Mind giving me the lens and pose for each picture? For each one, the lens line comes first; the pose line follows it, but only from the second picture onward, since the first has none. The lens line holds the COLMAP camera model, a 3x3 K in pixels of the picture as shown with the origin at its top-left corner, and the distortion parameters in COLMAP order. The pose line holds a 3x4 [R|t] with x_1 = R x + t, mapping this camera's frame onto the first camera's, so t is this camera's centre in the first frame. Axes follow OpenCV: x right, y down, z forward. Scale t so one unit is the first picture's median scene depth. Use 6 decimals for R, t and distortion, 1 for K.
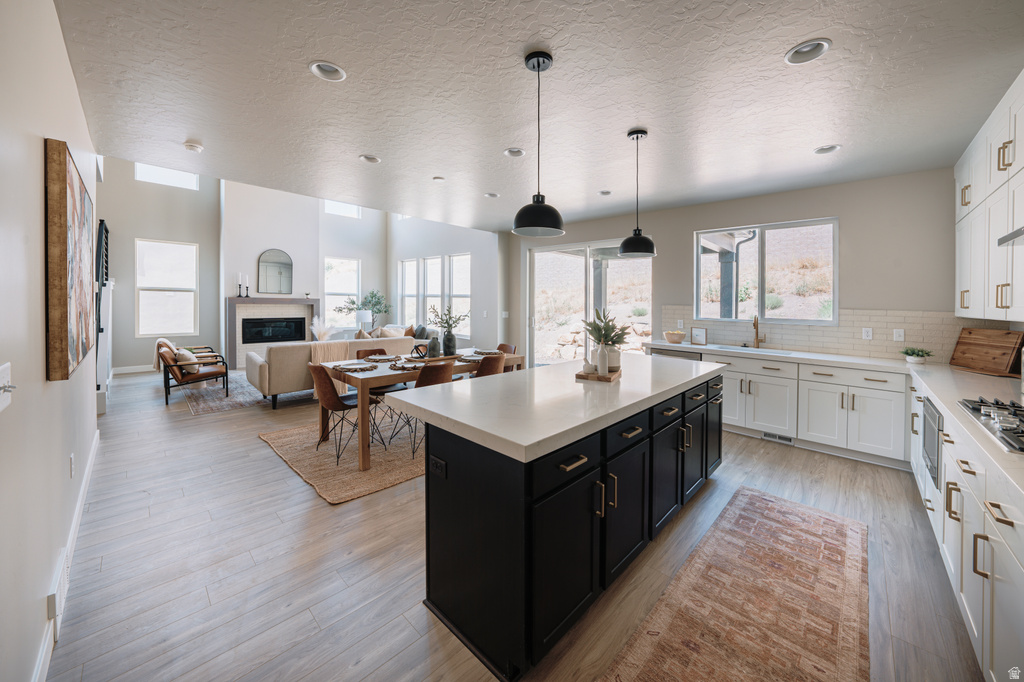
lens RADIAL K [[367.4, 0, 515.2], [0, 367.4, 310.2], [0, 0, 1]] dist [-0.019462, 0.002784]
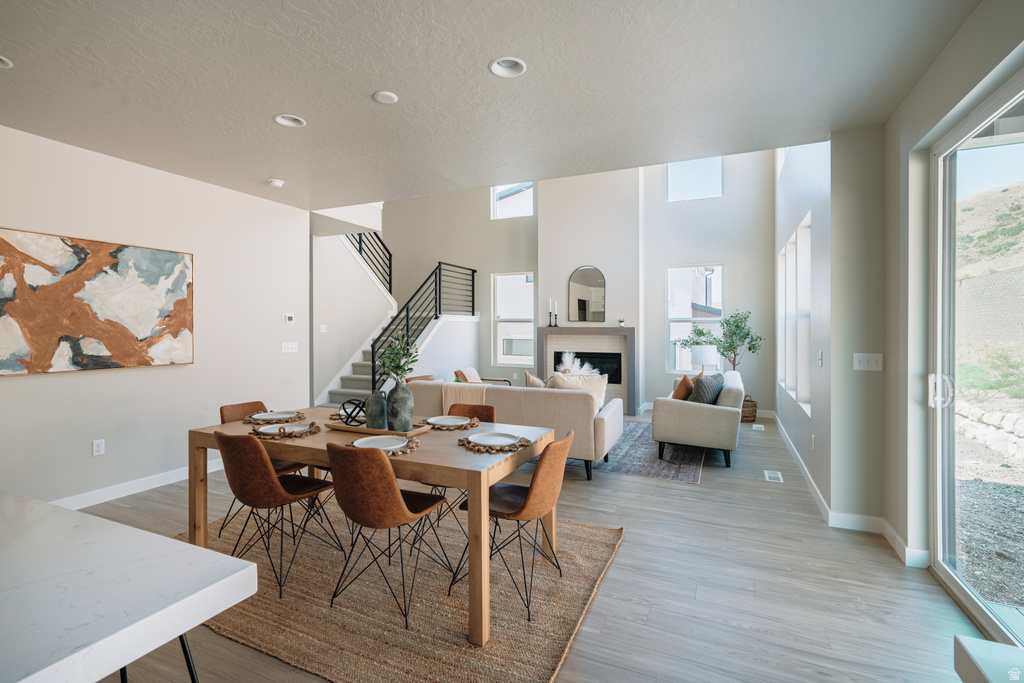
lens RADIAL K [[490.2, 0, 512.3], [0, 490.2, 332.9], [0, 0, 1]] dist [-0.002879, -0.000206]
pose [[0.322686, -0.007278, -0.946478, 0.625588], [-0.014969, 0.999806, -0.012792, -0.010456], [0.946388, 0.018296, 0.322514, 1.063849]]
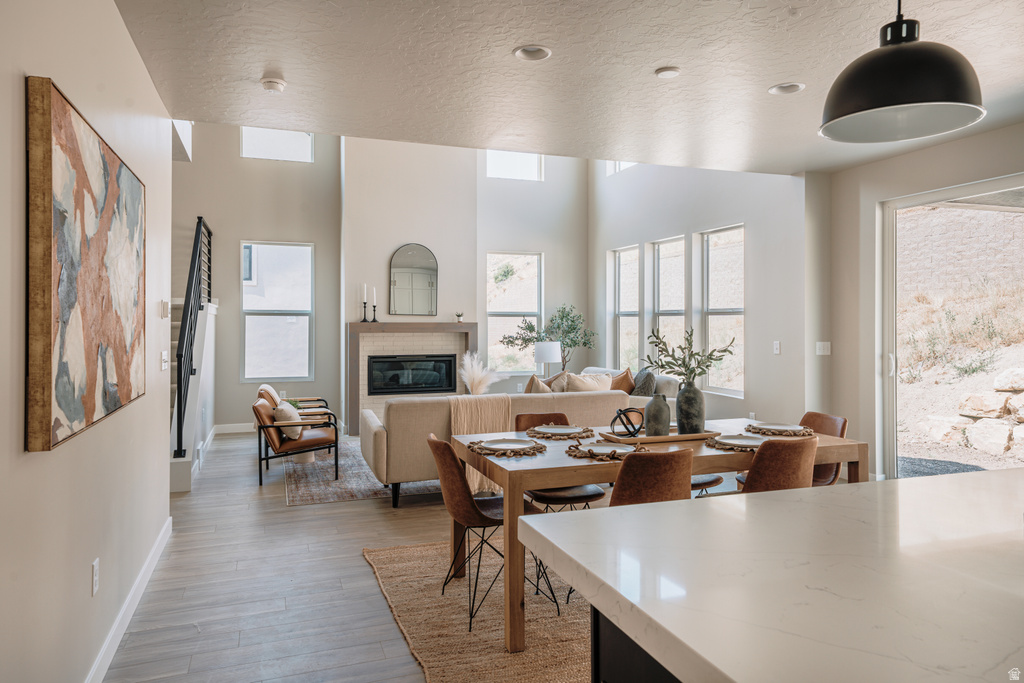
lens RADIAL K [[669.6, 0, 517.9], [0, 669.6, 340.7], [0, 0, 1]] dist [0.025522, 0.004991]
pose [[0.895408, -0.007249, -0.445187, 0.013686], [0.006765, 0.999974, -0.002676, 0.003451], [0.445195, -0.000616, 0.895434, 0.130811]]
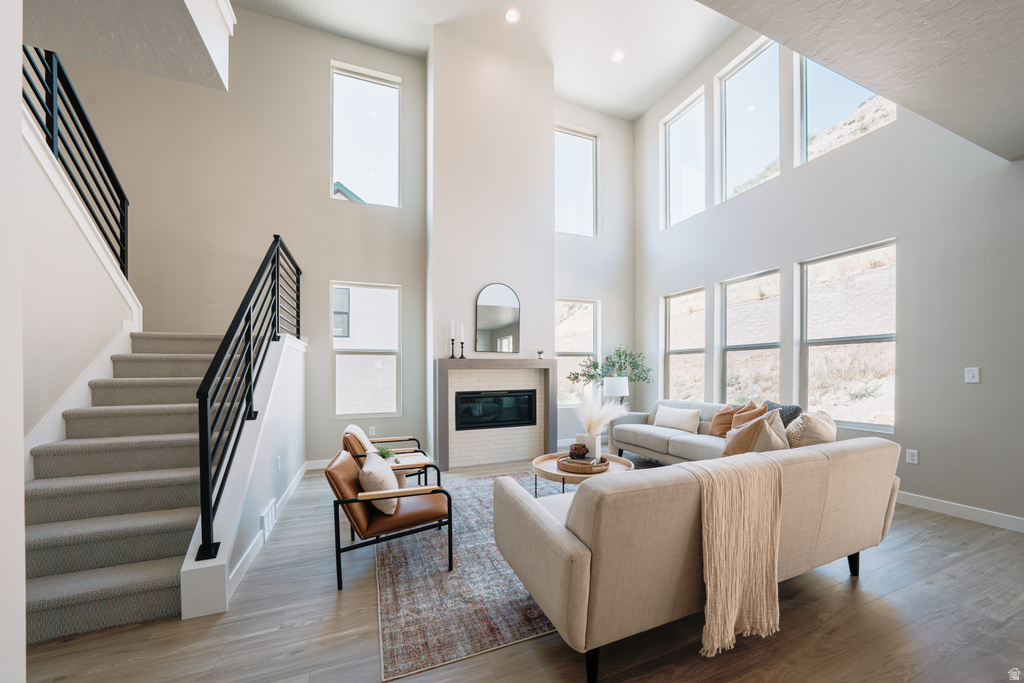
lens RADIAL K [[367.4, 0, 517.5], [0, 367.4, 378.2], [0, 0, 1]] dist [-0.019462, 0.002784]
pose [[0.912023, -0.022724, -0.409508, -0.760180], [0.018652, 0.999729, -0.013936, 0.019444], [0.409714, 0.005072, 0.912200, 0.890010]]
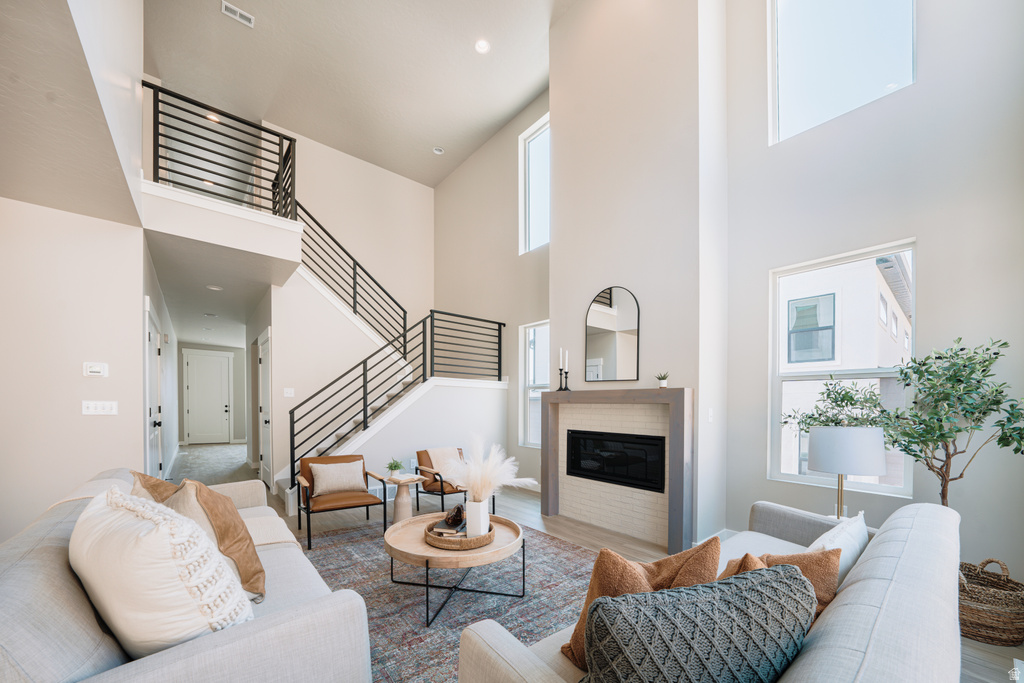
lens RADIAL K [[387.6, 0, 507.8], [0, 387.6, 411.4], [0, 0, 1]] dist [-0.010780, 0.000113]
pose [[-0.121982, -0.001801, -0.992531, -0.297708], [-0.030581, 0.999530, 0.001944, -0.006769], [0.992061, 0.030589, -0.121979, 1.959379]]
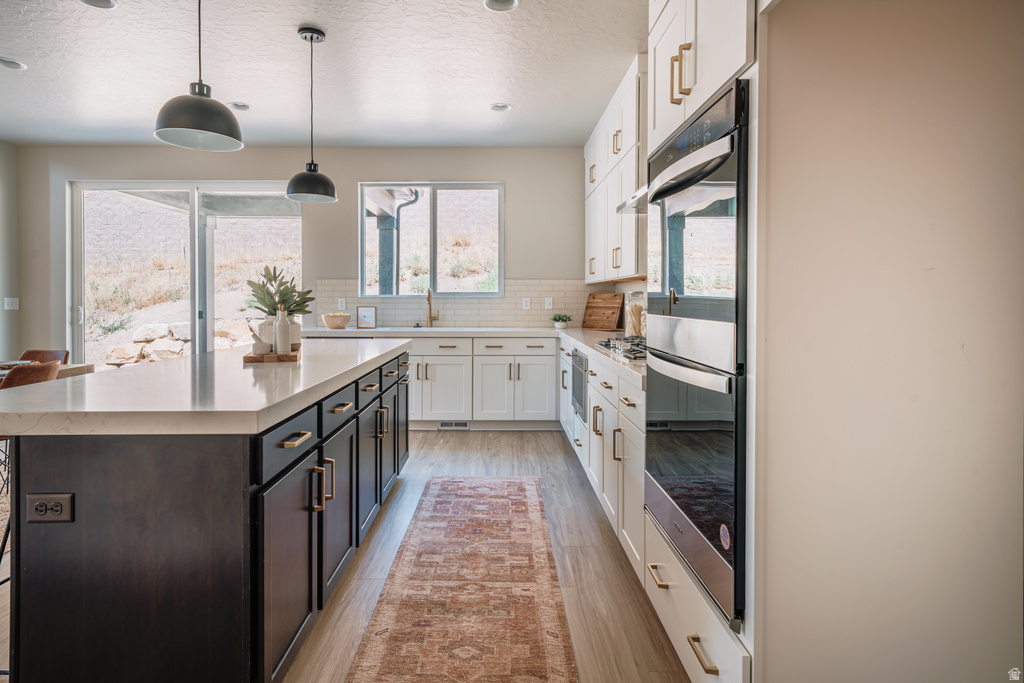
lens RADIAL K [[566.1, 0, 467.3], [0, 566.1, 323.1], [0, 0, 1]] dist [0.011766, -0.001753]
pose [[0.755133, -0.033583, 0.654711, -0.159380], [0.018475, 0.999381, 0.029953, 0.062442], [-0.655311, -0.010522, 0.755286, -0.070026]]
